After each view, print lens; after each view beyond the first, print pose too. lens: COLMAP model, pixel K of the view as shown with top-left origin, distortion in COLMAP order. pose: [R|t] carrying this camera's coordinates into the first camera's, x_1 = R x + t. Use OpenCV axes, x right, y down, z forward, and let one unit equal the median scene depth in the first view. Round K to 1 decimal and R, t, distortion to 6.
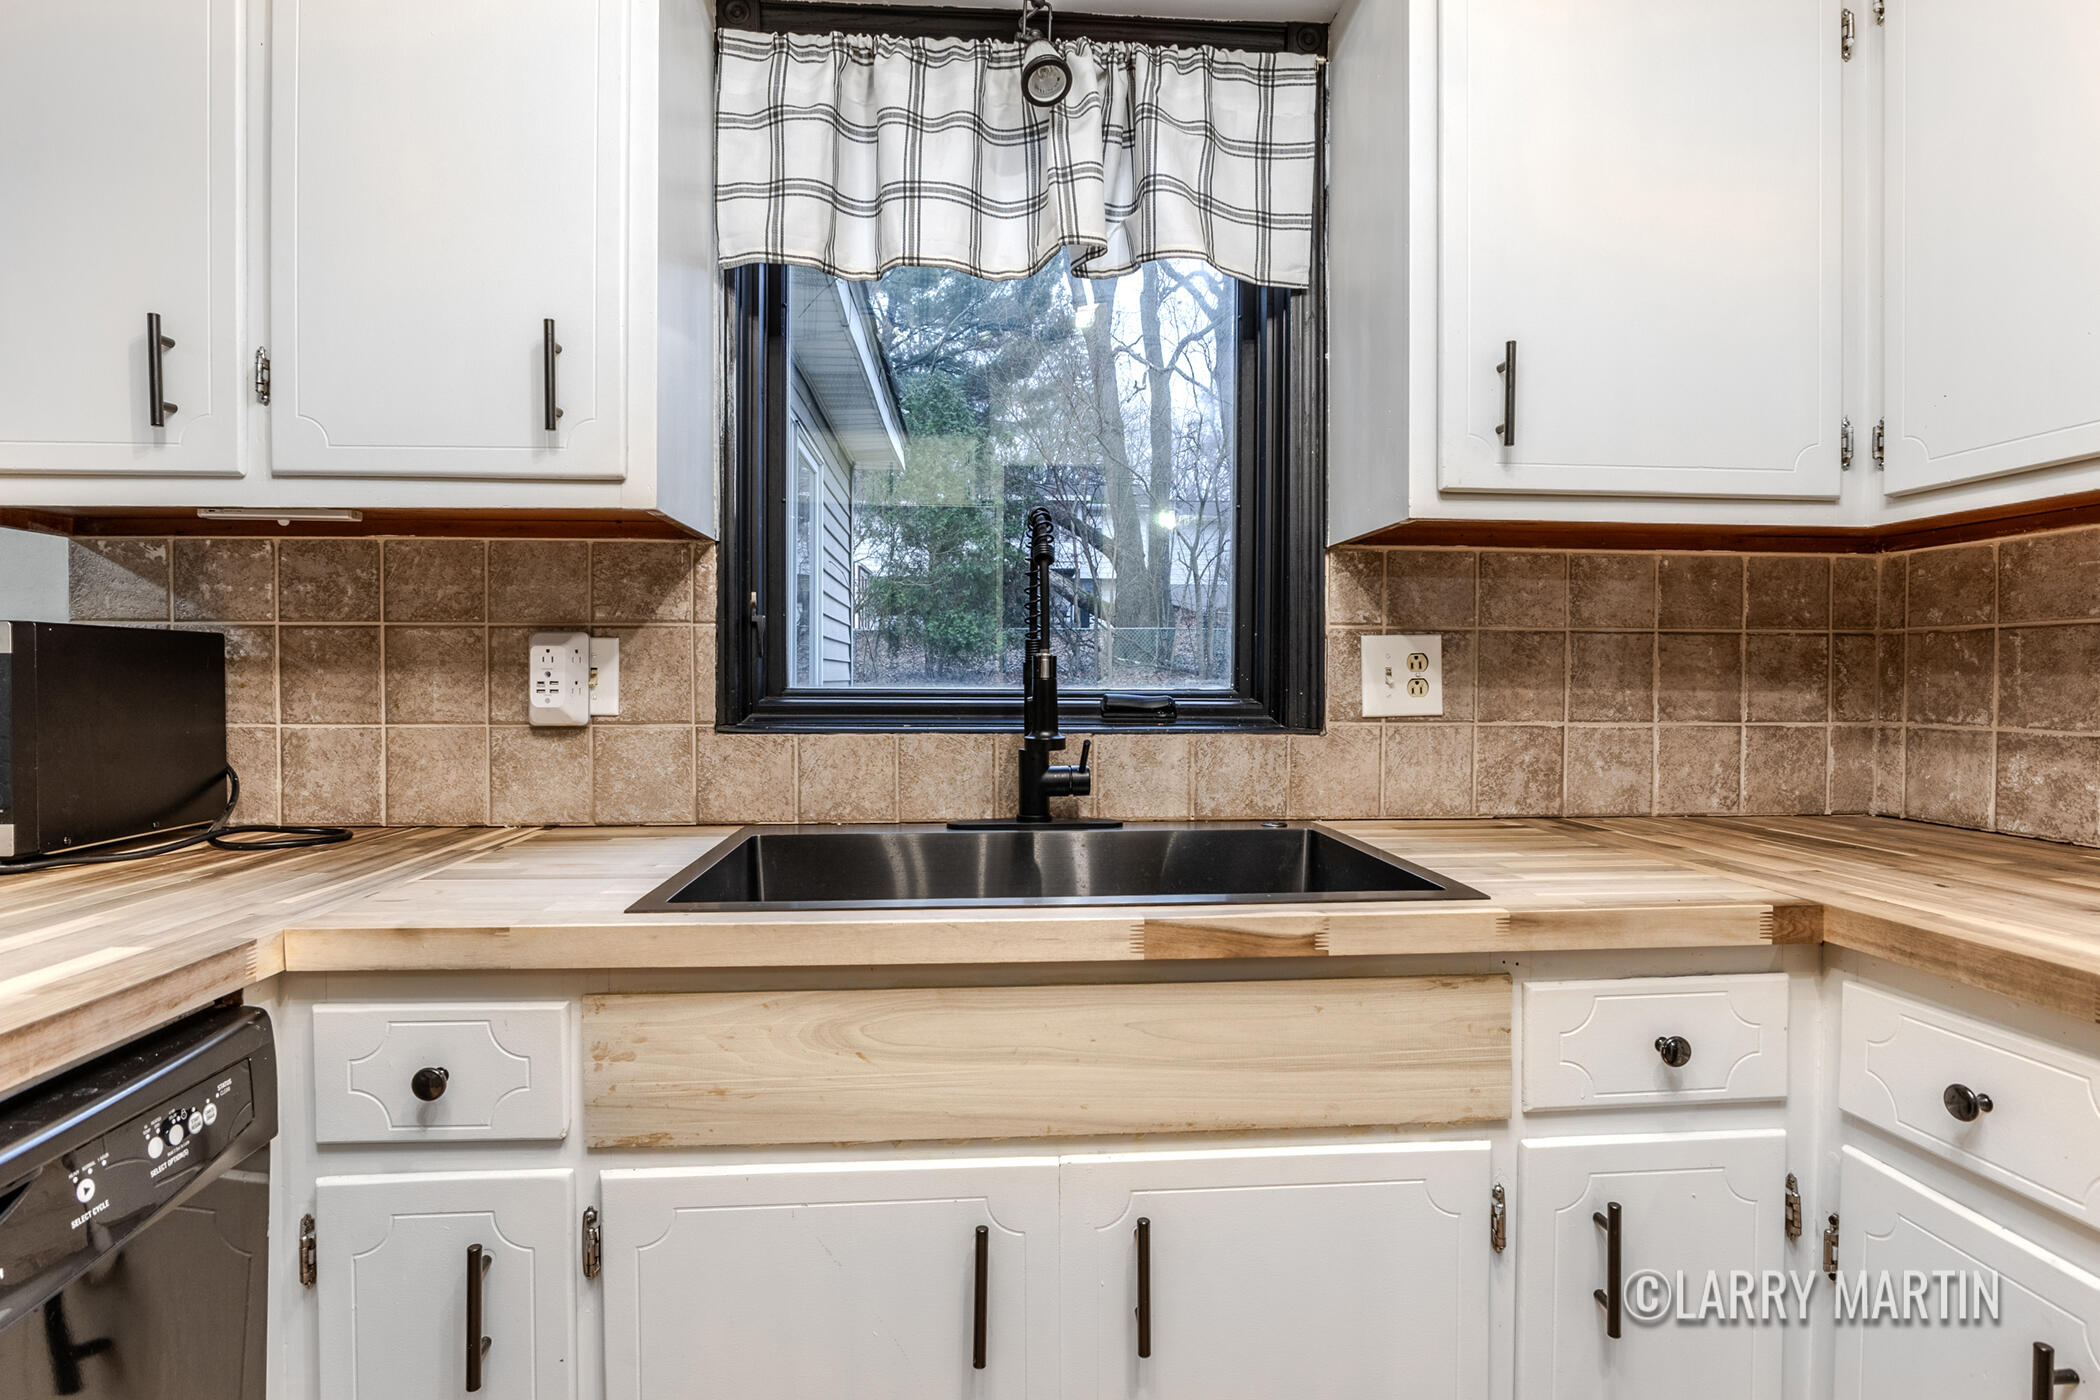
lens RADIAL K [[1080.7, 0, 1063.9], [0, 1080.7, 691.5], [0, 0, 1]] dist [-0.022148, 0.000914]
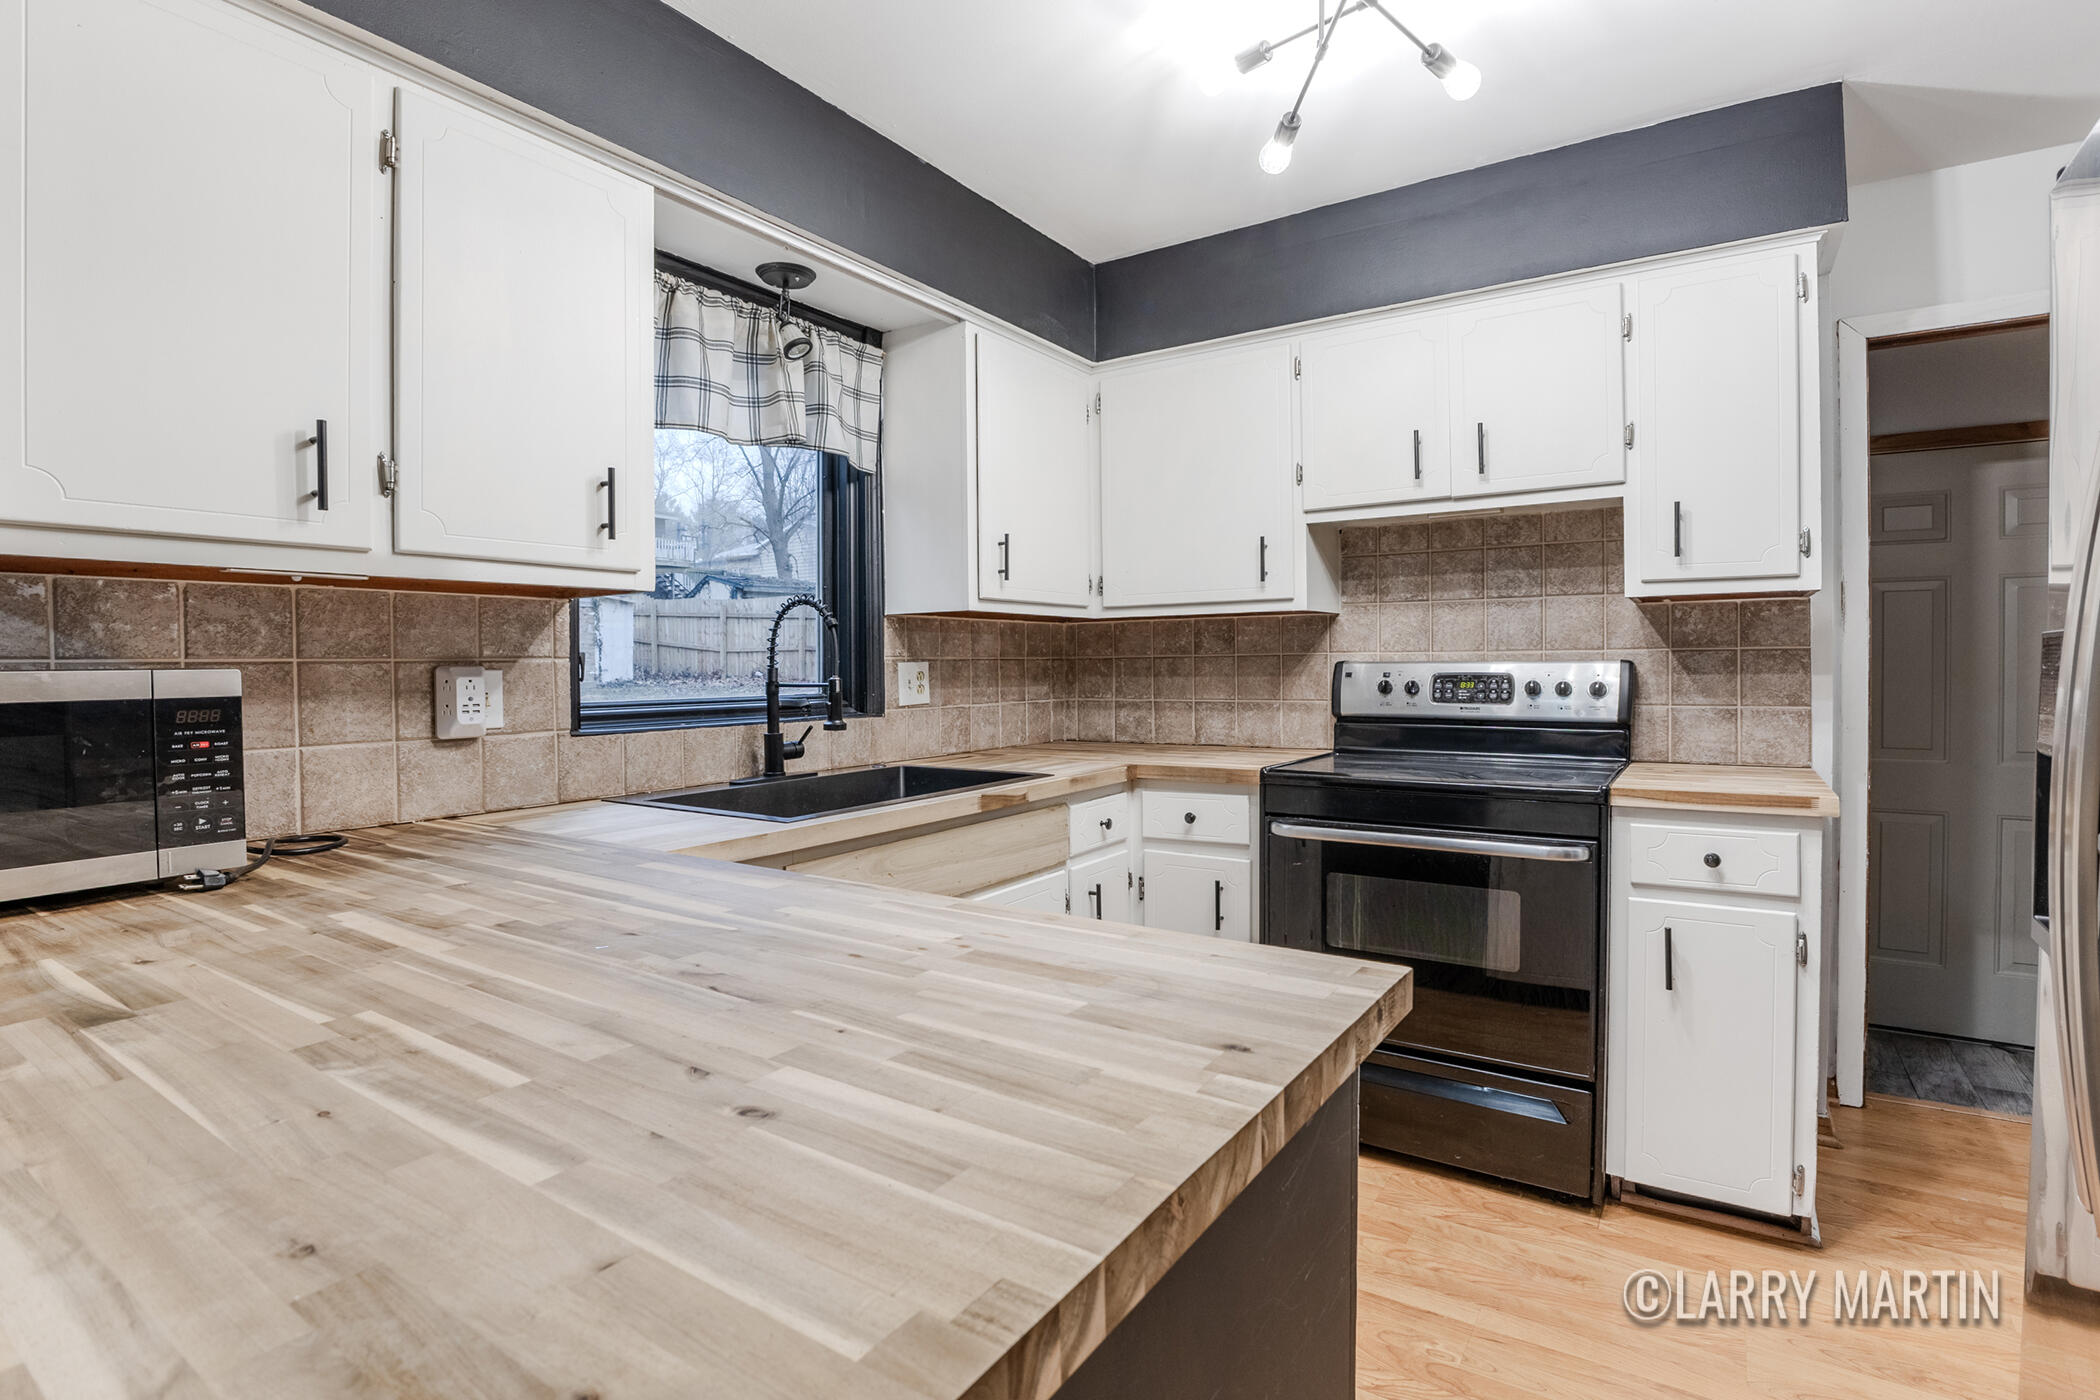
lens RADIAL K [[997.9, 0, 1042.4], [0, 997.9, 669.6], [0, 0, 1]] dist [-0.032639, 0.000074]
pose [[0.628911, -0.013961, 0.777352, -0.949509], [0.023552, 0.999722, -0.001100, -0.033020], [-0.777121, 0.019000, 0.629065, -0.291799]]
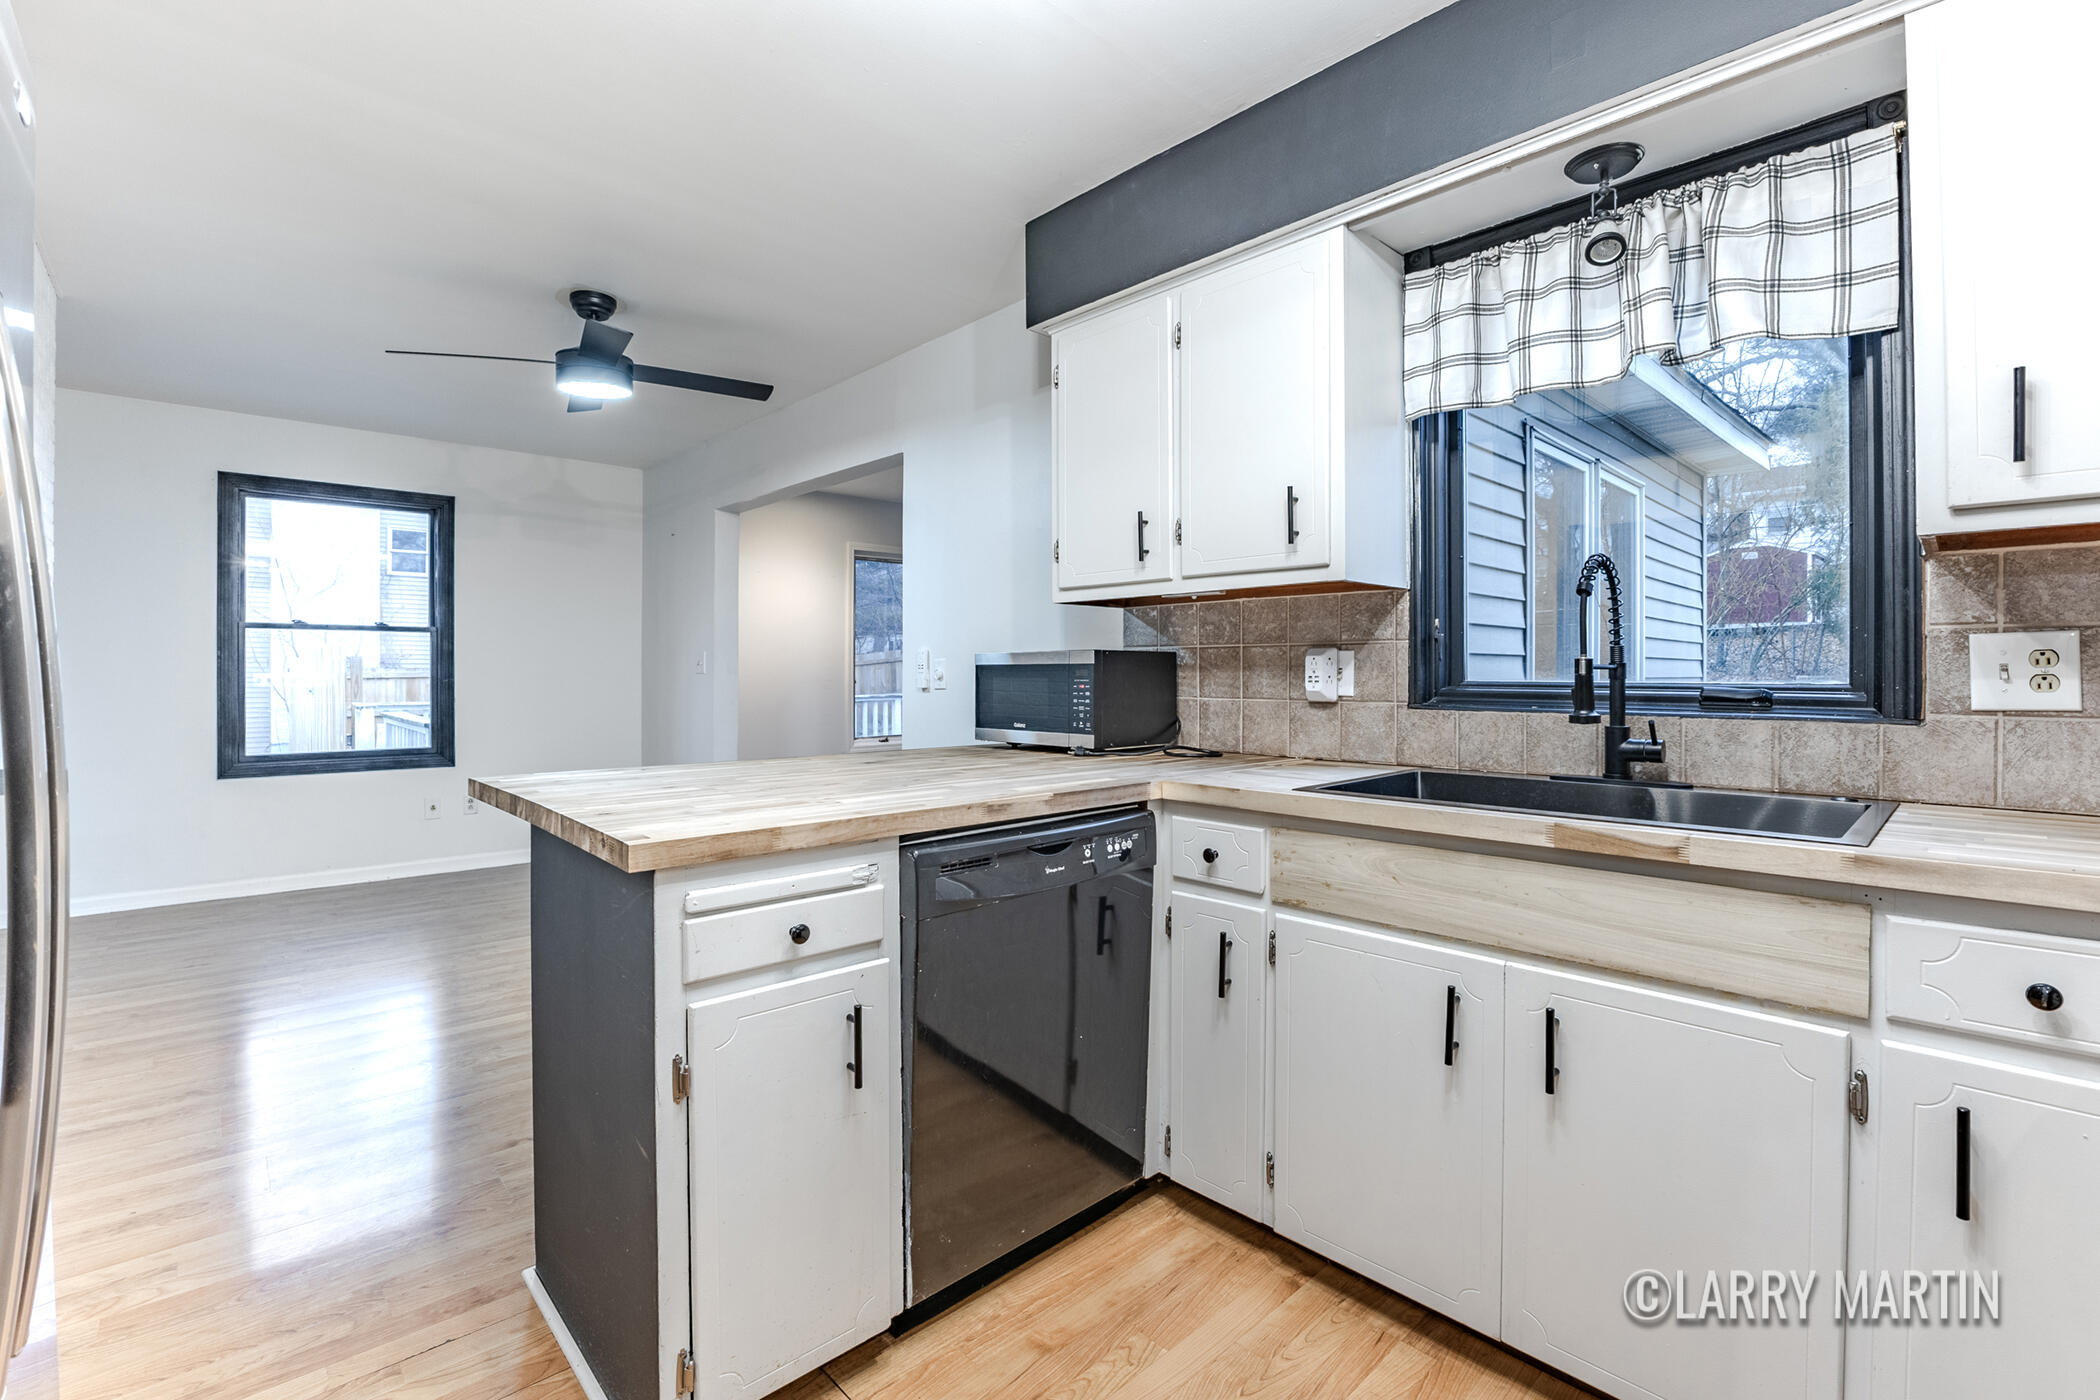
lens RADIAL K [[935.3, 0, 1041.1], [0, 935.3, 670.4], [0, 0, 1]] dist [-0.024815, 0.000376]
pose [[0.621462, -0.003701, -0.783436, 0.429992], [-0.010375, 0.999862, -0.012954, 0.005580], [0.783376, 0.016178, 0.621338, -0.294752]]
